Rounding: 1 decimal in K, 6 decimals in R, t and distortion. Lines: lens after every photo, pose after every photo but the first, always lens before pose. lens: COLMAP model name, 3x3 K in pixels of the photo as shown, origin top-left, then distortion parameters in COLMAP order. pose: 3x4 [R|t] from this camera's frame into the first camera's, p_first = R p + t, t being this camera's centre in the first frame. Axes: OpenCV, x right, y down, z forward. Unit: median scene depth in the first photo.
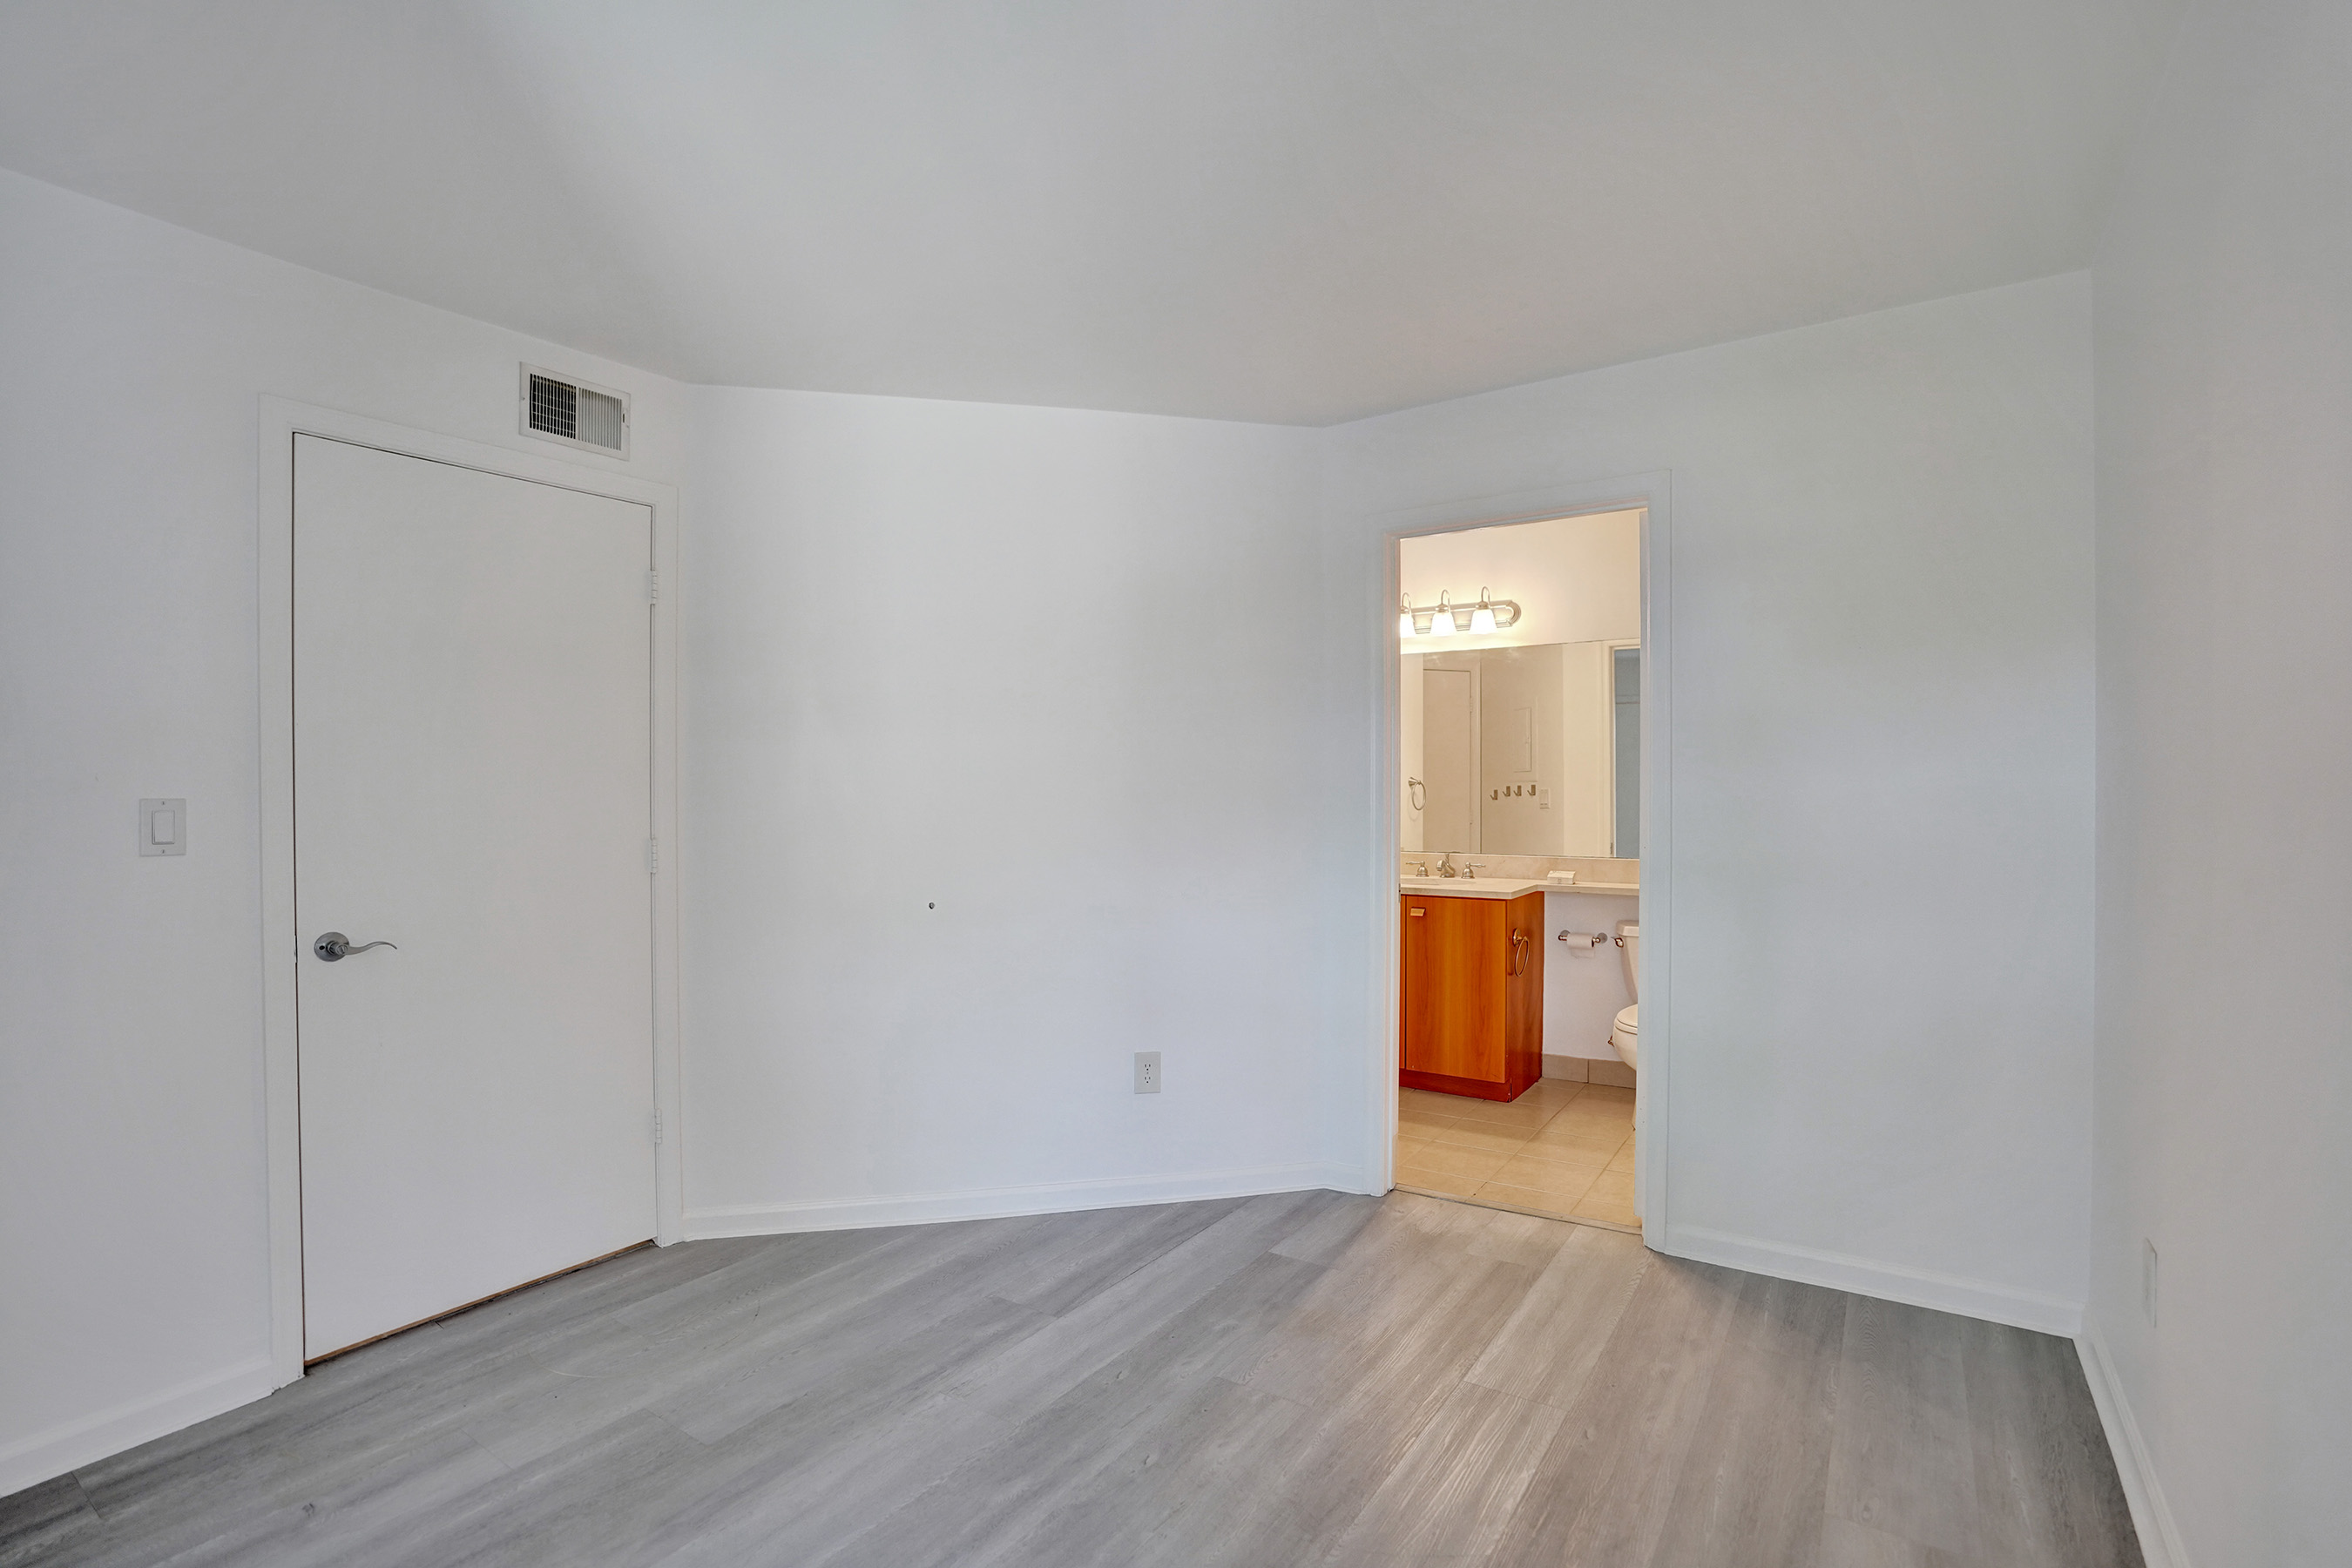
lens RADIAL K [[1111.1, 0, 1176.0], [0, 1111.1, 784.0], [0, 0, 1]] dist [-0.070654, 0.028620]
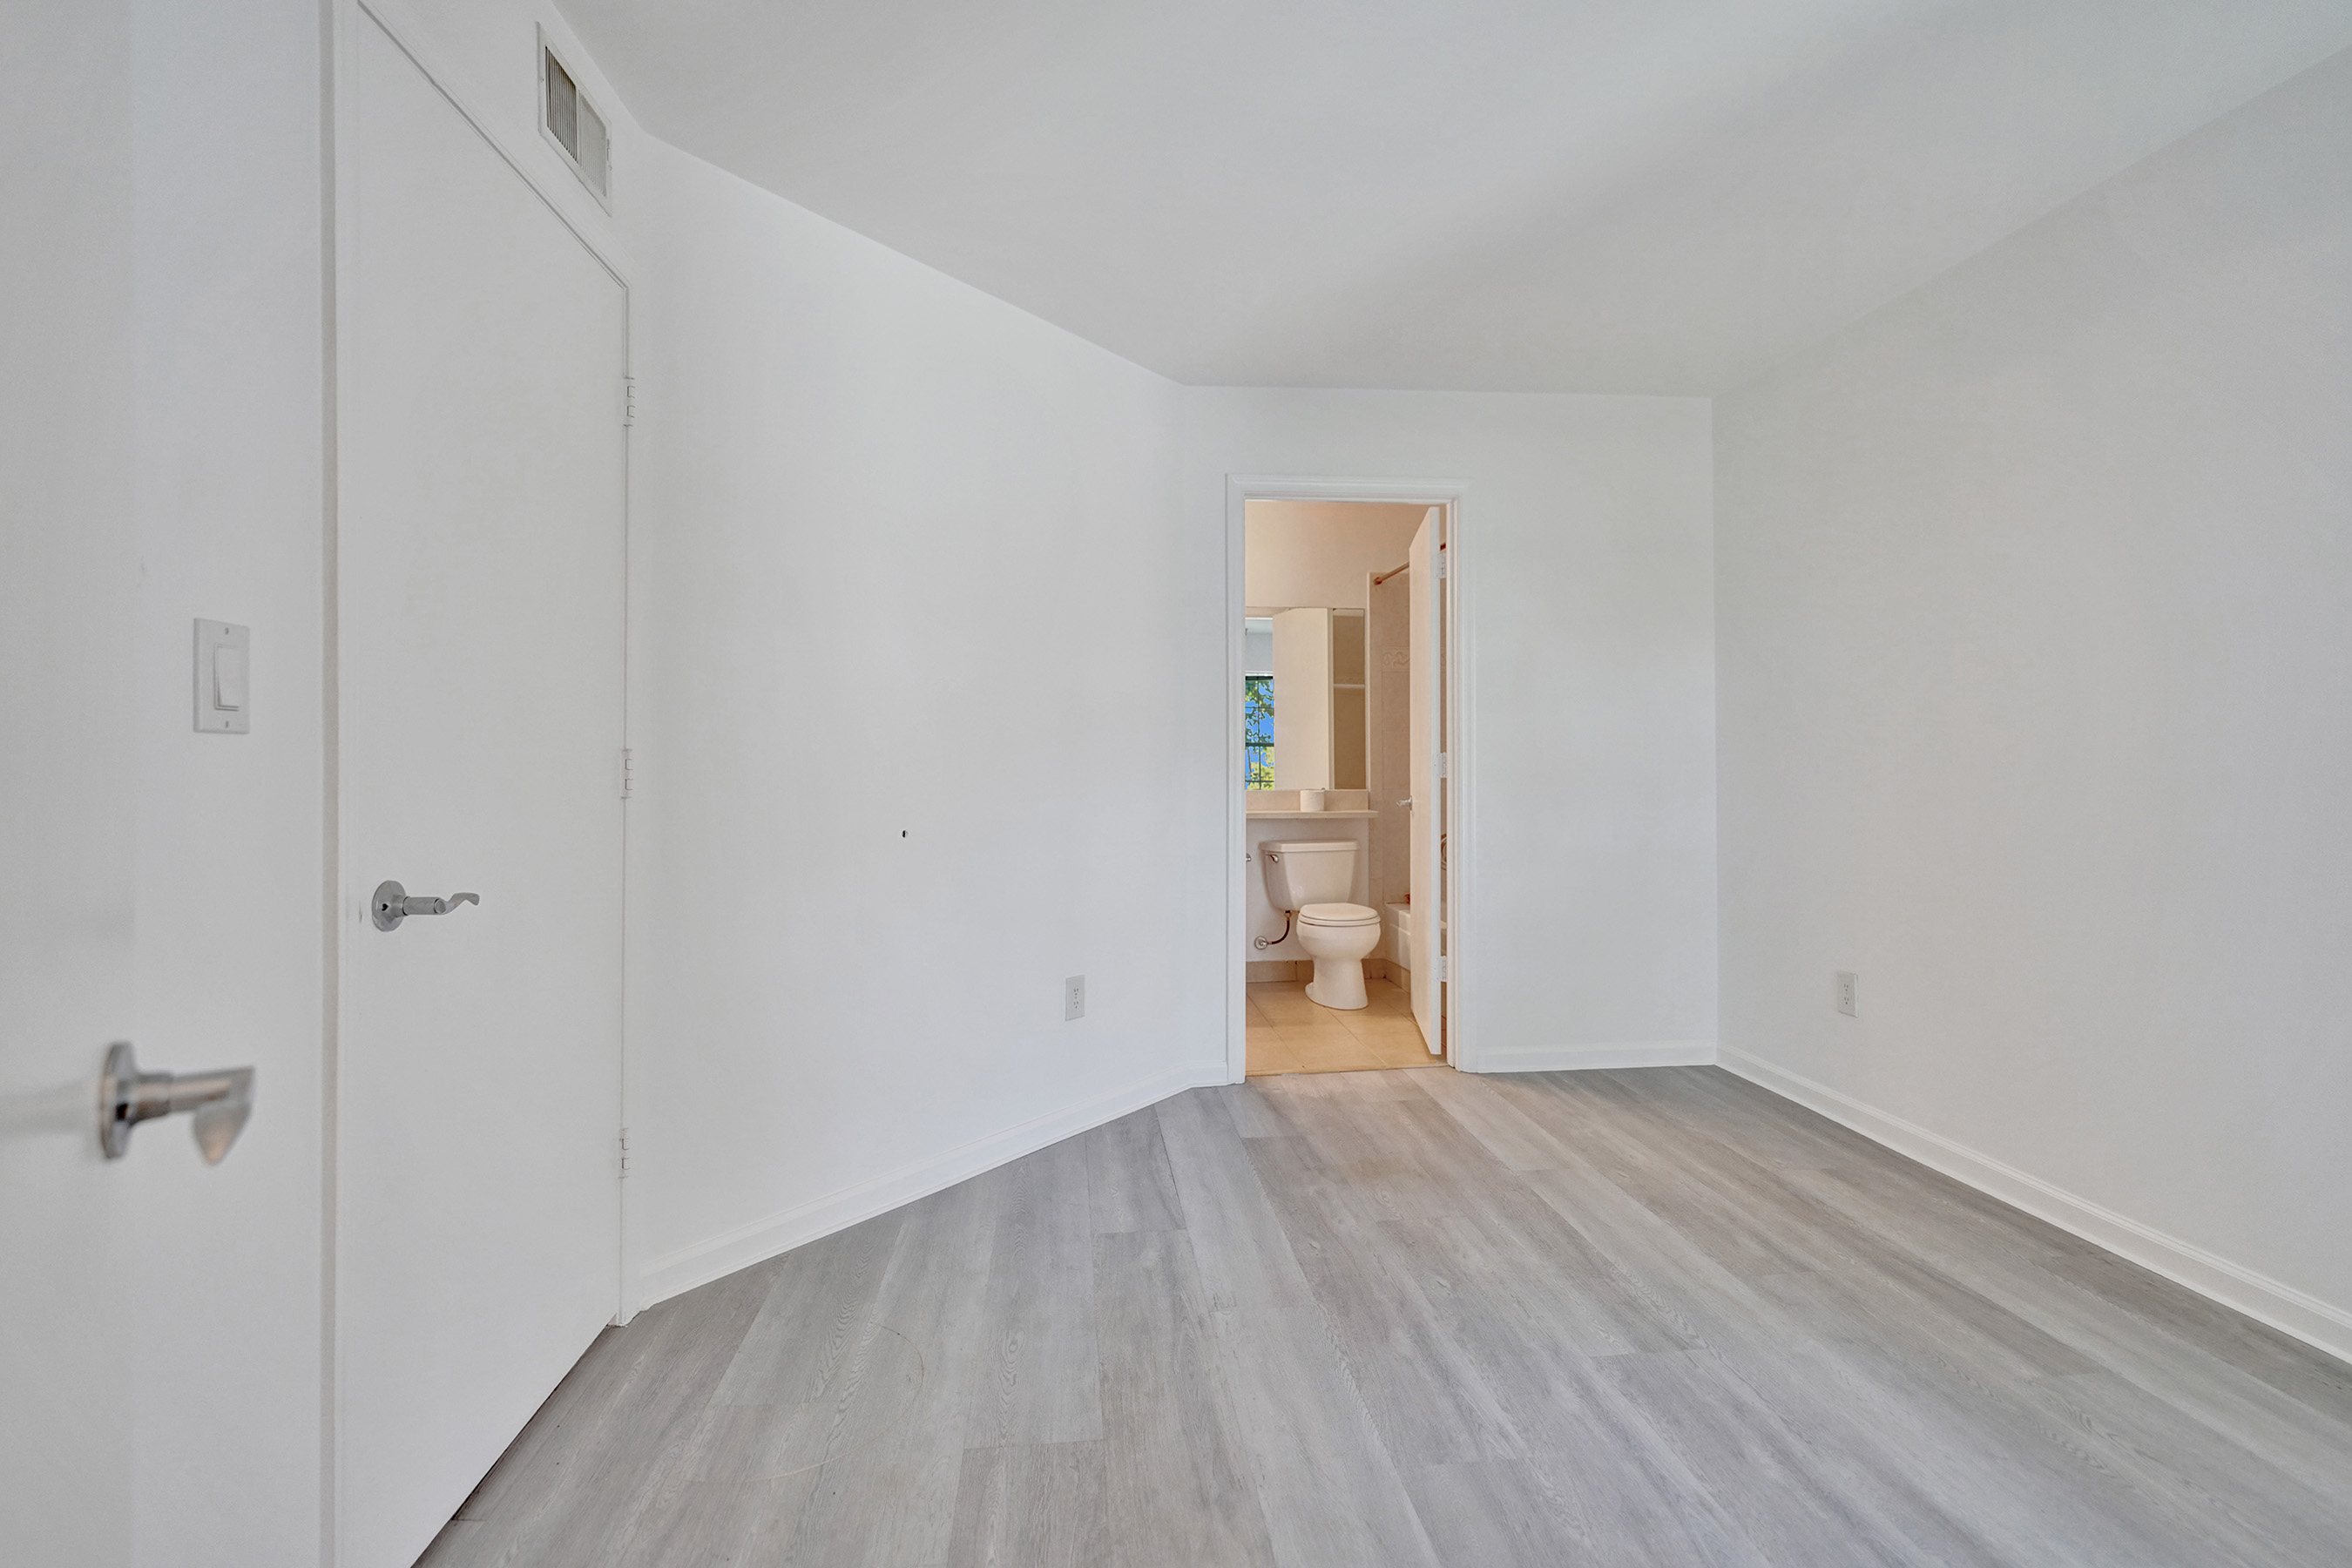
lens RADIAL K [[1118.0, 0, 1181.7], [0, 1118.0, 745.7], [0, 0, 1]] dist [-0.005326, -0.000287]
pose [[0.756968, 0.010820, 0.653363, -0.745350], [-0.001062, 0.999882, -0.015327, 0.064009], [-0.653451, 0.010908, 0.756890, 0.224048]]
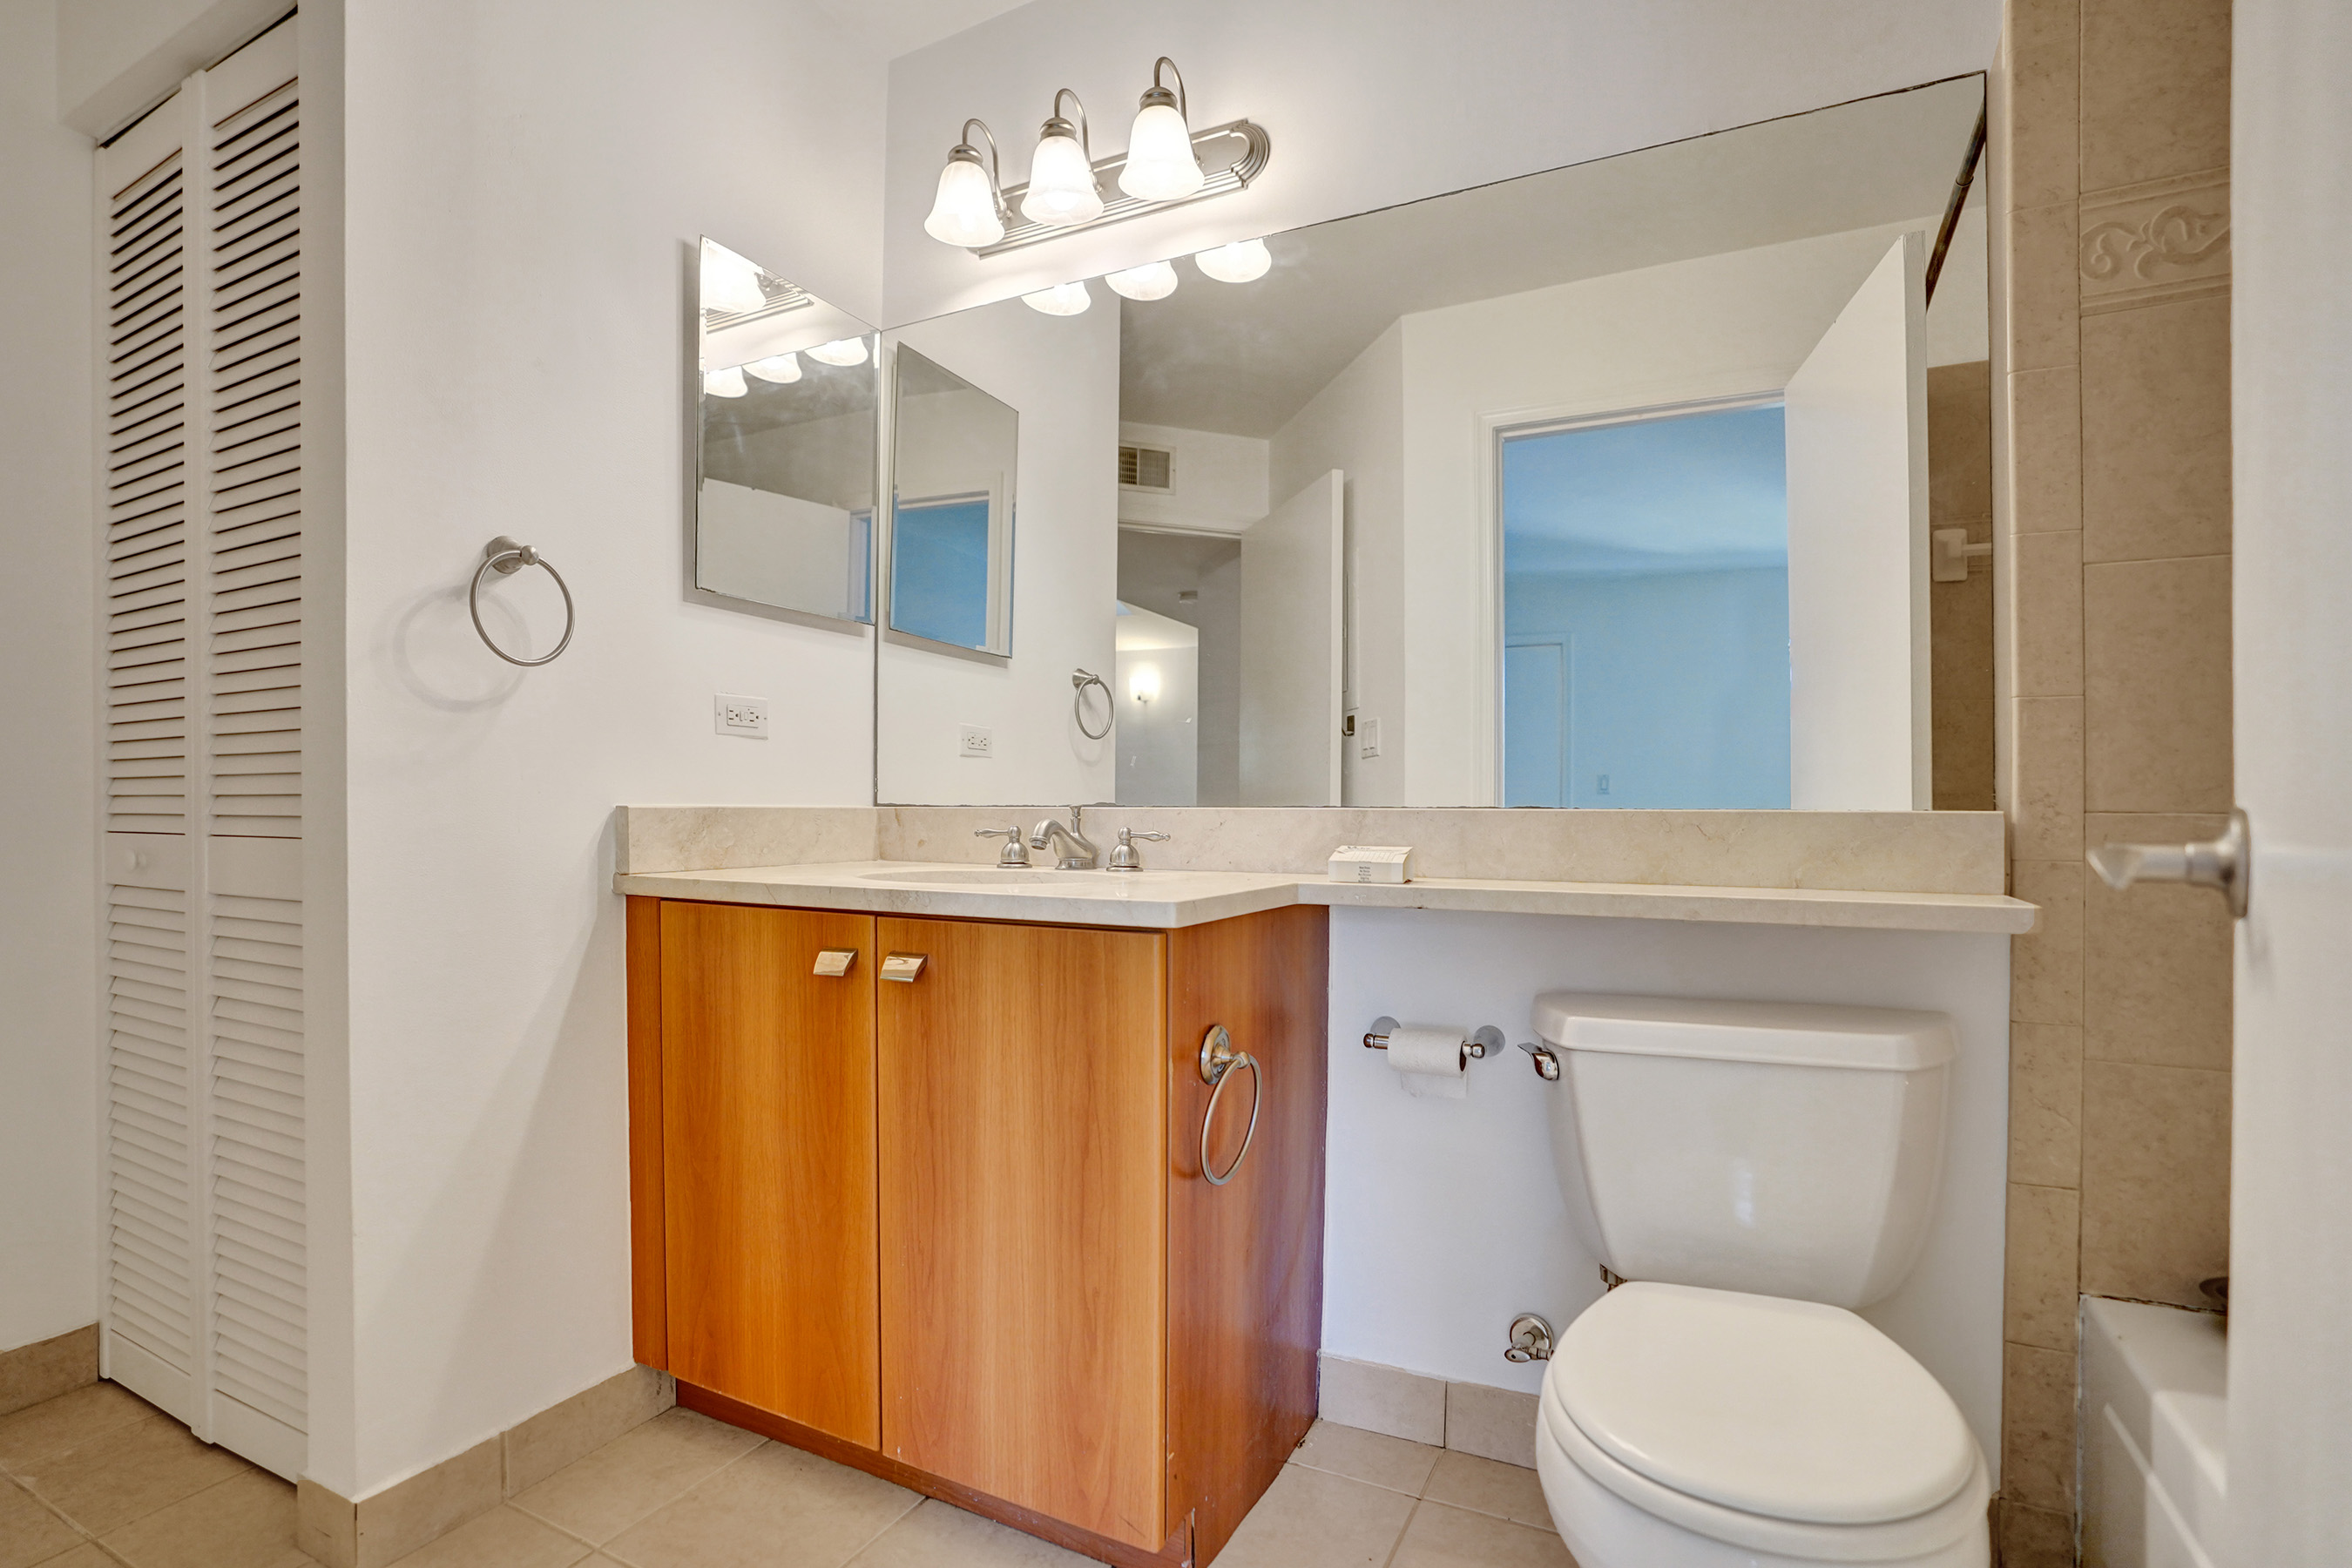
lens RADIAL K [[1078.0, 0, 1168.3], [0, 1078.0, 813.6], [0, 0, 1]] dist [-0.067584, 0.012386]
pose [[0.995243, 0.007806, 0.097107, 0.424192], [-0.007118, 0.999947, -0.007426, 0.120288], [-0.097160, 0.006699, 0.995246, 1.124336]]
